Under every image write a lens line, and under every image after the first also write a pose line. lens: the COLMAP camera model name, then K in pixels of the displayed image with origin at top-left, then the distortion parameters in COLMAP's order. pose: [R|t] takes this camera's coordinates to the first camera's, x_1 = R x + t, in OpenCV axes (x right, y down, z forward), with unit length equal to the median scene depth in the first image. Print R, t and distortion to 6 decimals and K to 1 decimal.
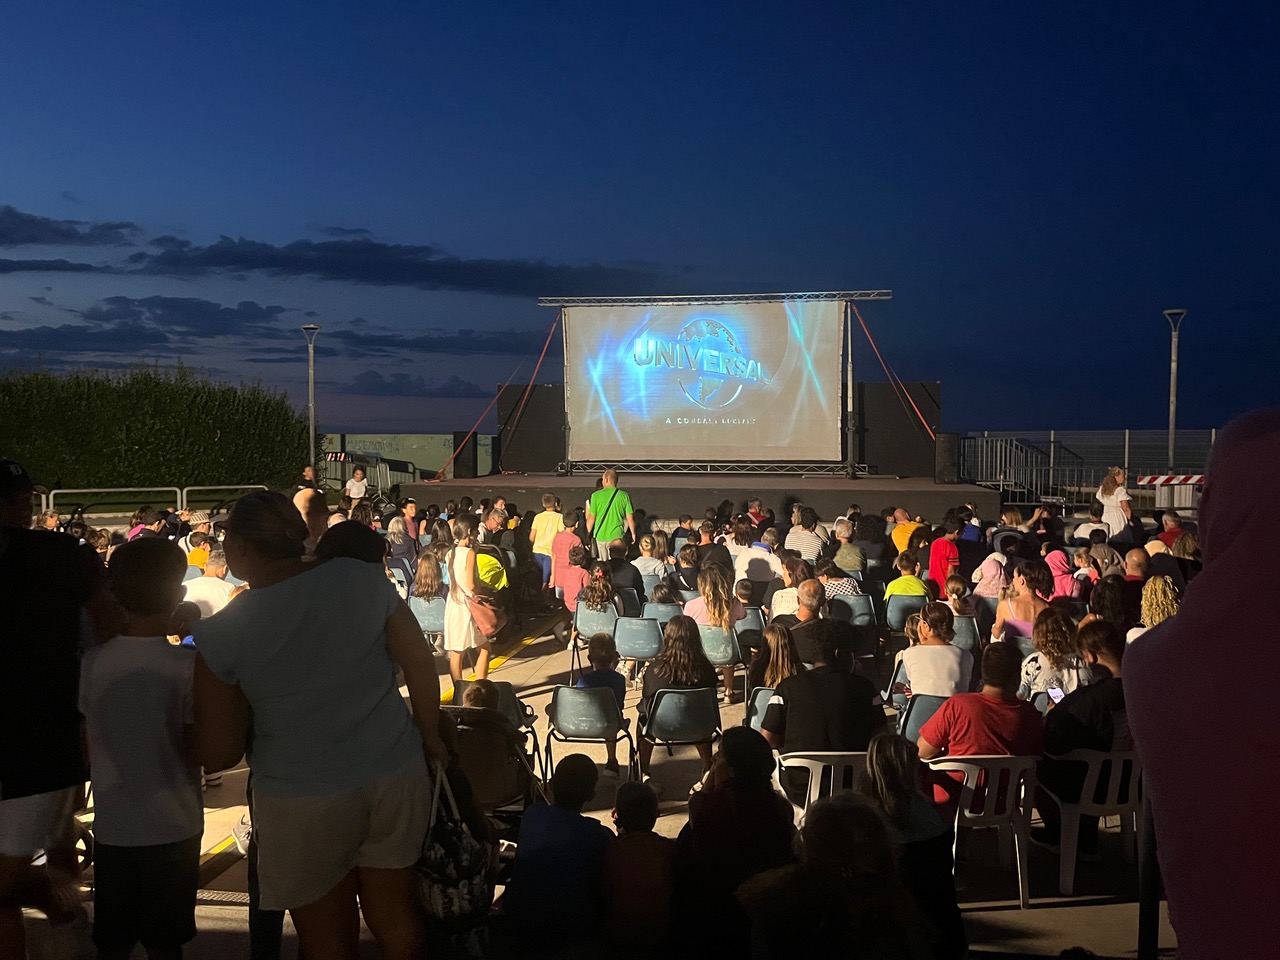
lens RADIAL K [[989.8, 0, 640.0], [0, 989.8, 480.0], [0, 0, 1]] dist [0.081686, 0.001446]
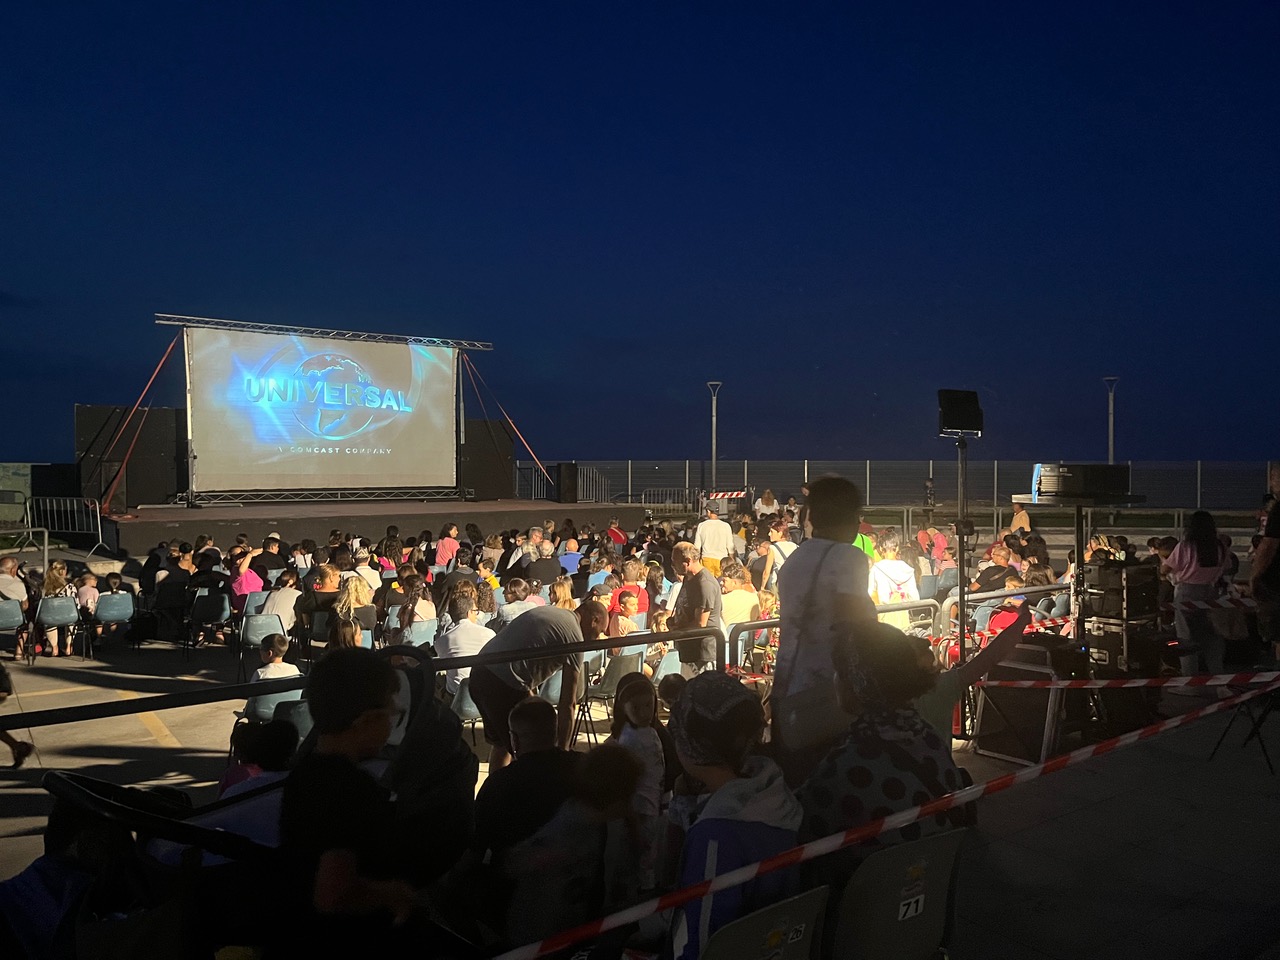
lens RADIAL K [[989.8, 0, 640.0], [0, 989.8, 480.0], [0, 0, 1]] dist [0.081686, 0.001446]
pose [[0.701665, -0.011353, 0.712416, -0.460044], [0.031144, 0.999406, -0.014747, -0.003067], [-0.711826, 0.032535, 0.701602, 0.037235]]
